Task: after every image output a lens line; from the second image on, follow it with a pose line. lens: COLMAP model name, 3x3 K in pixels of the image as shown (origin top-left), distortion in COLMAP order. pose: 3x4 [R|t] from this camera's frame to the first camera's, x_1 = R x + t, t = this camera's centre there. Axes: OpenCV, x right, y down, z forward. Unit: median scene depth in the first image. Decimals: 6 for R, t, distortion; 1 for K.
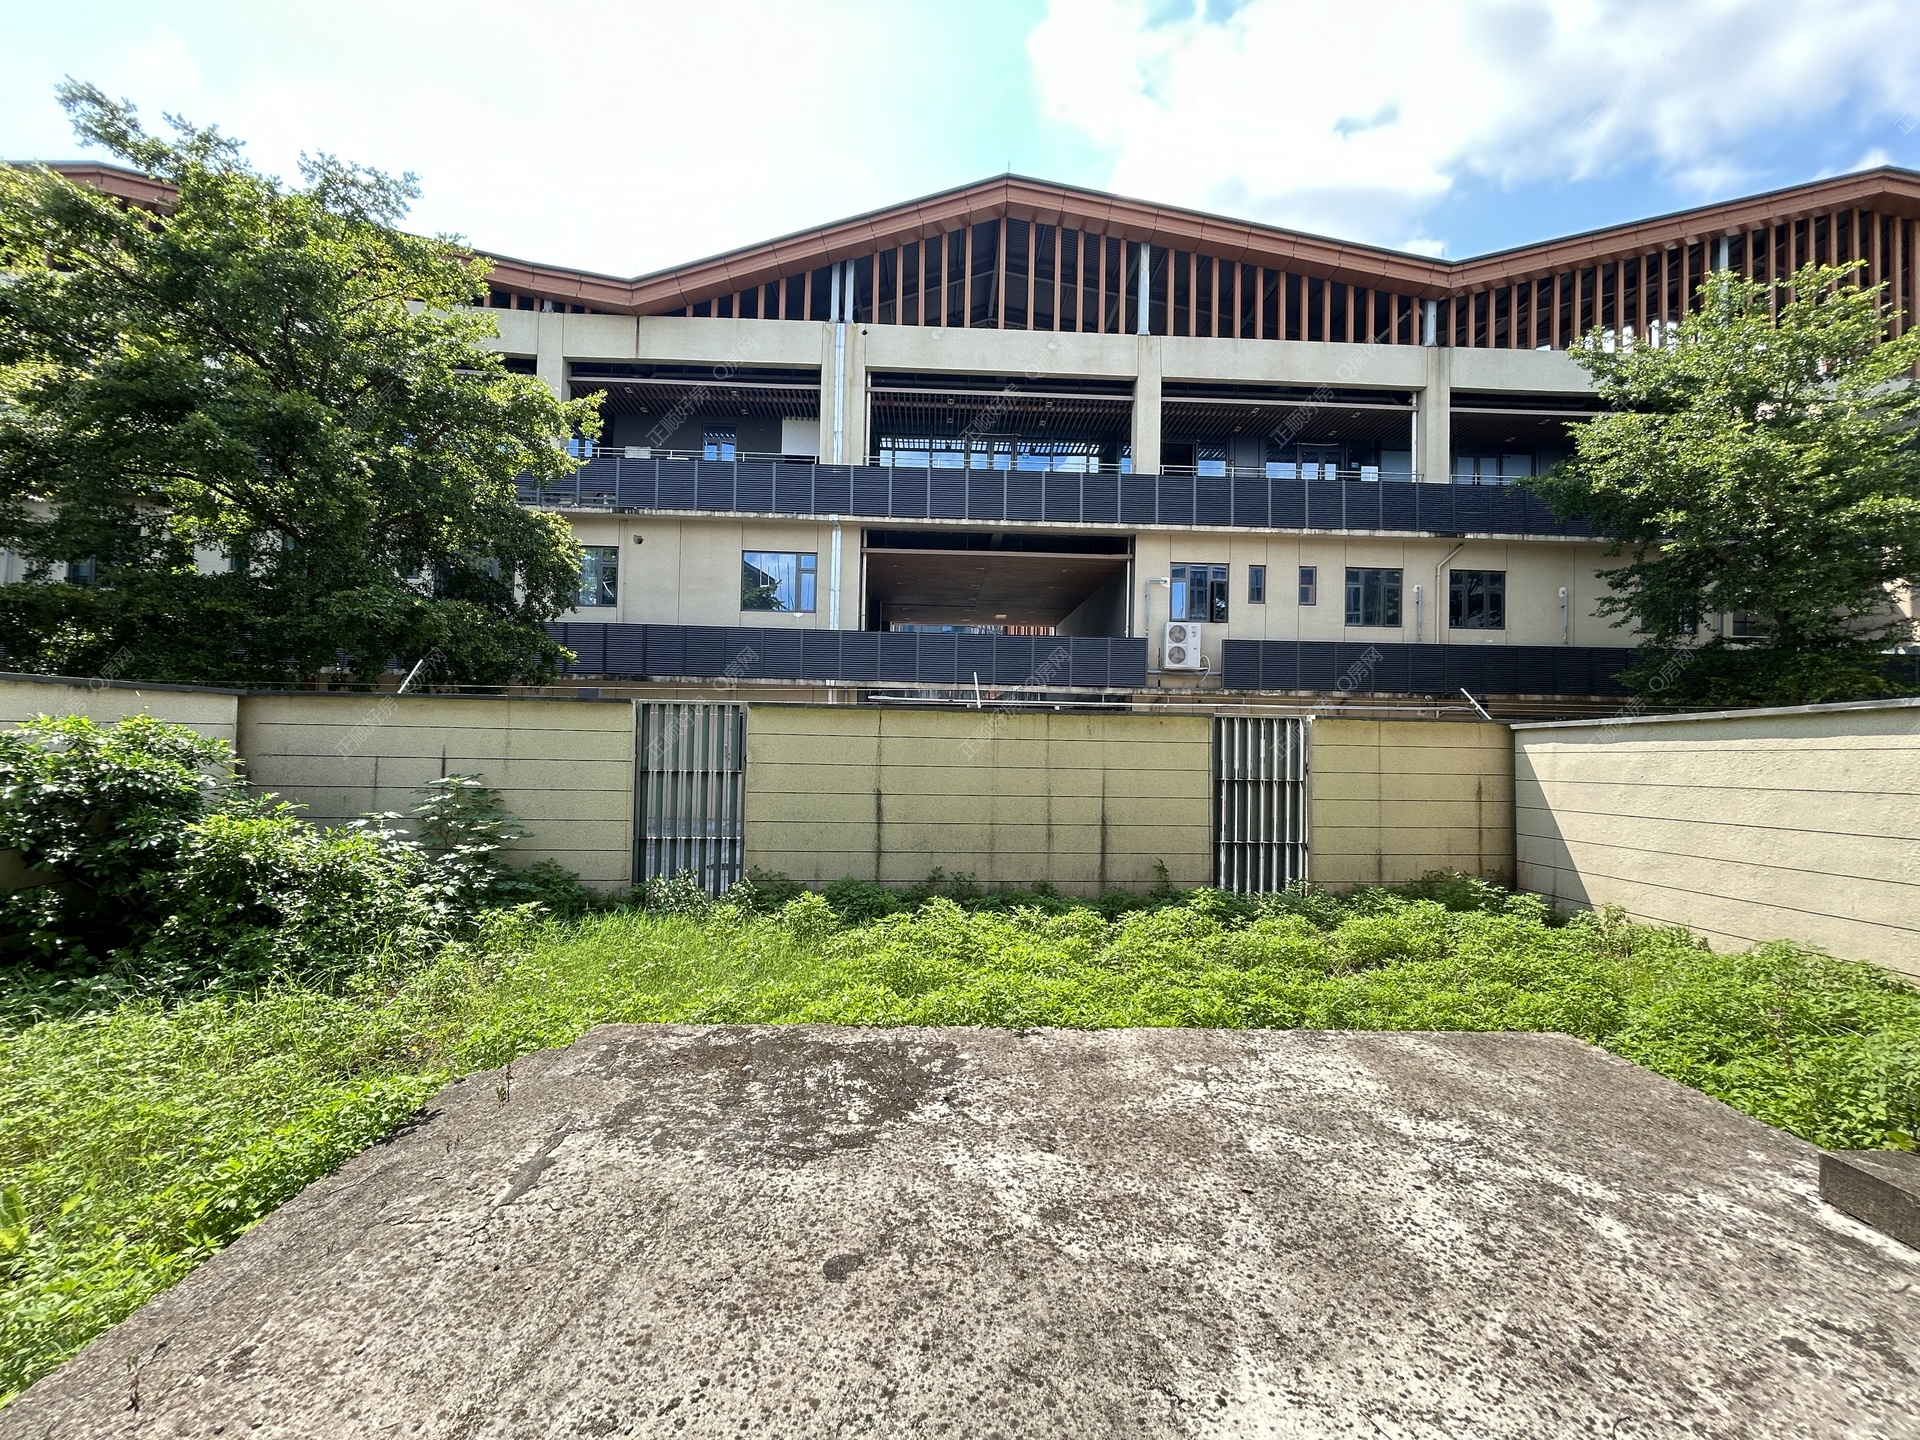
lens RADIAL K [[776.8, 0, 964.1], [0, 776.8, 705.3], [0, 0, 1]] dist [0.002884, -0.000732]
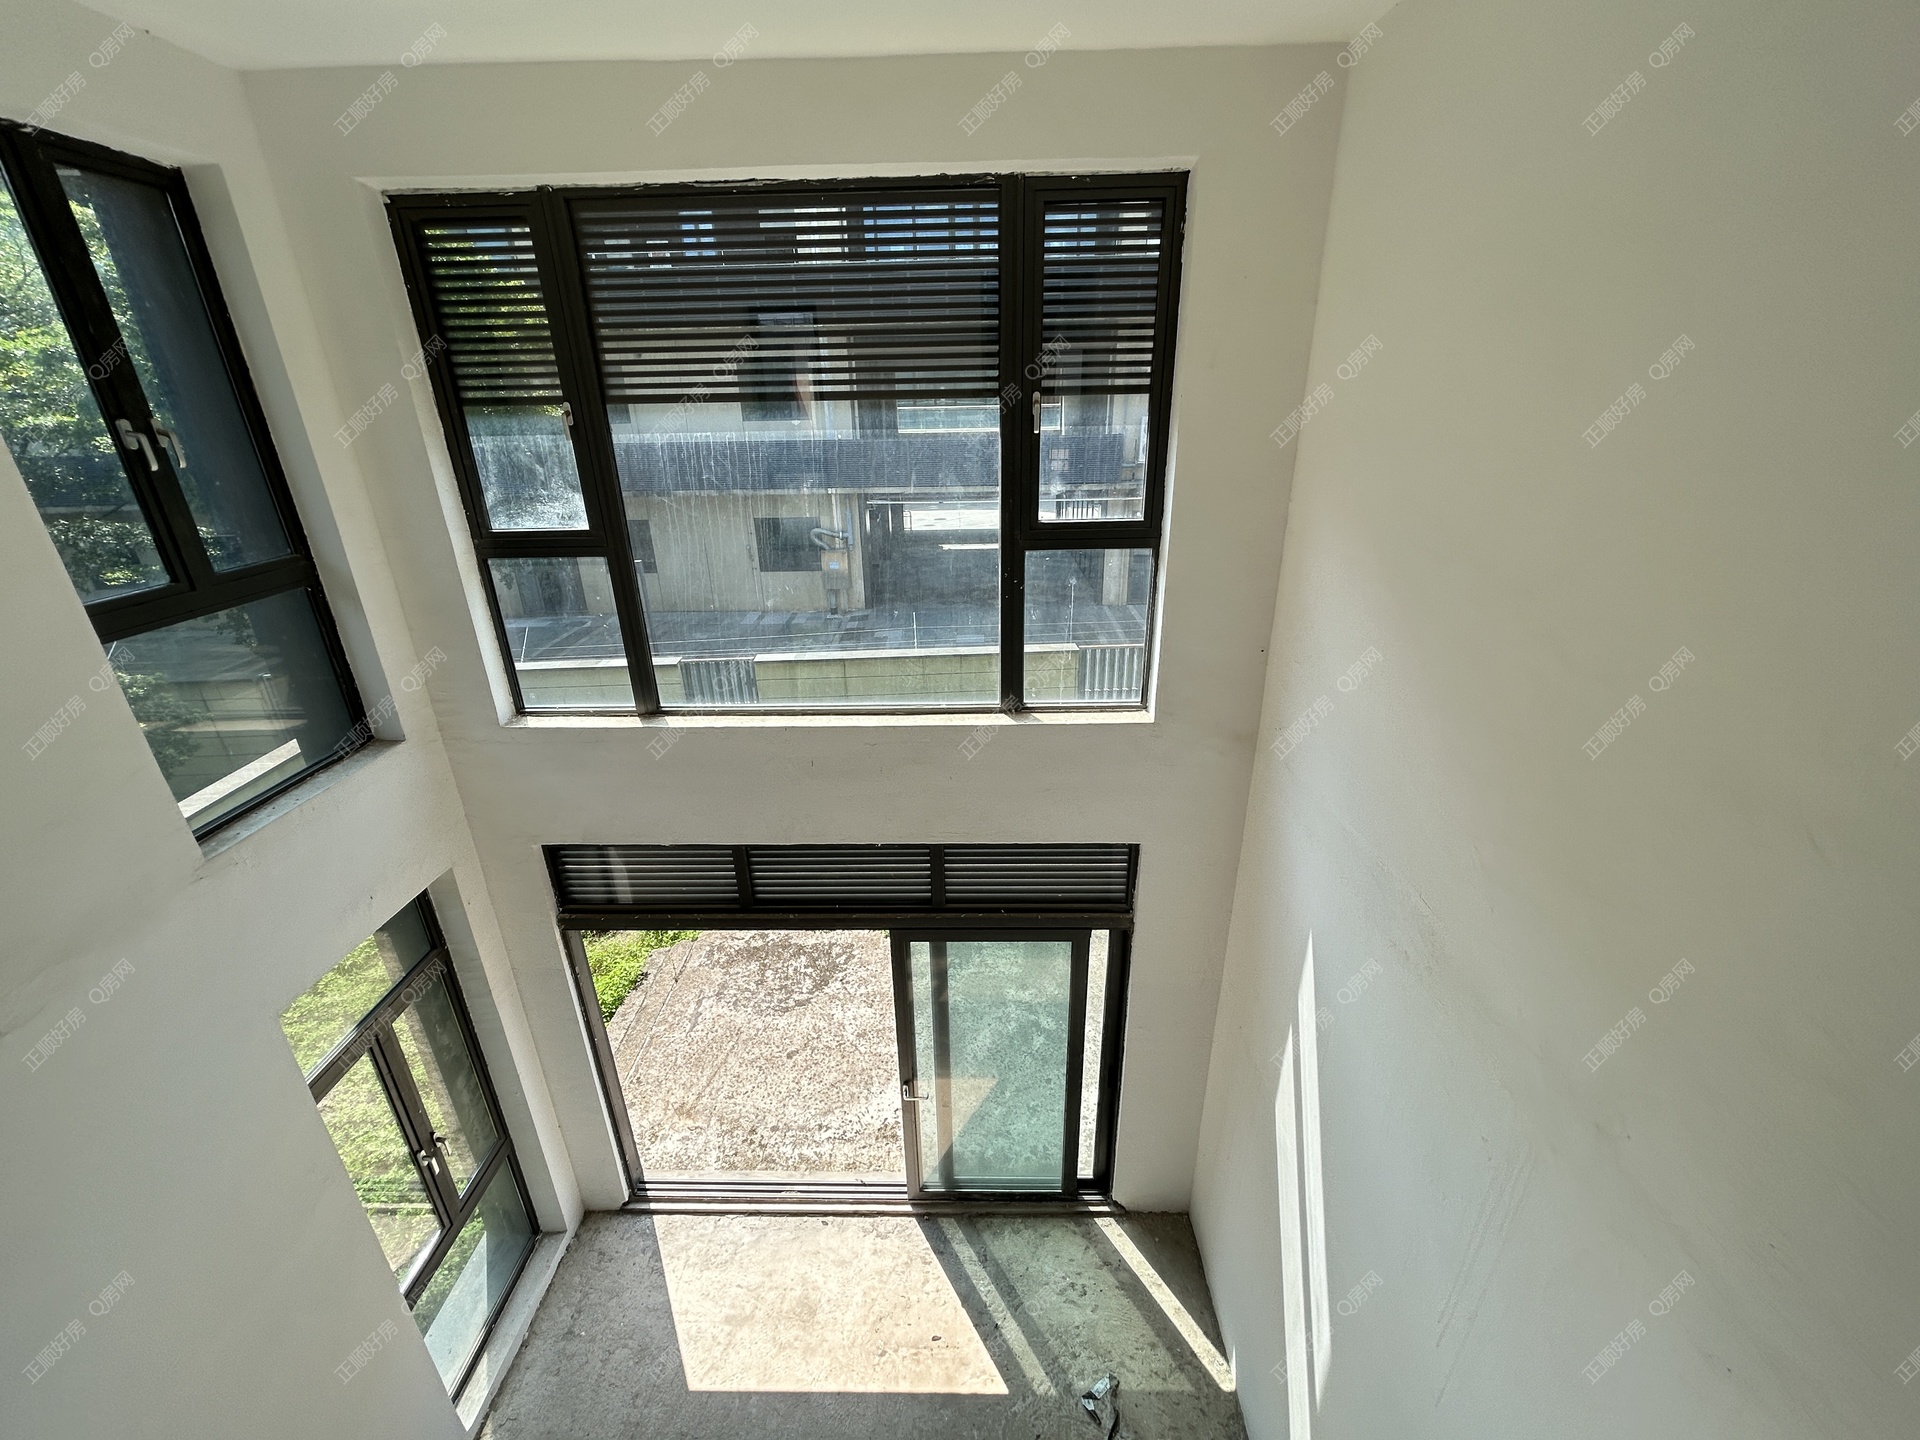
lens RADIAL K [[776.8, 0, 959.0], [0, 776.8, 713.1], [0, 0, 1]] dist [0.002884, -0.000732]
pose [[0.998079, -0.011351, -0.060902, 0.598785], [0.035180, 0.913035, 0.406362, -1.502493], [0.050993, -0.407724, 0.911680, -1.098278]]
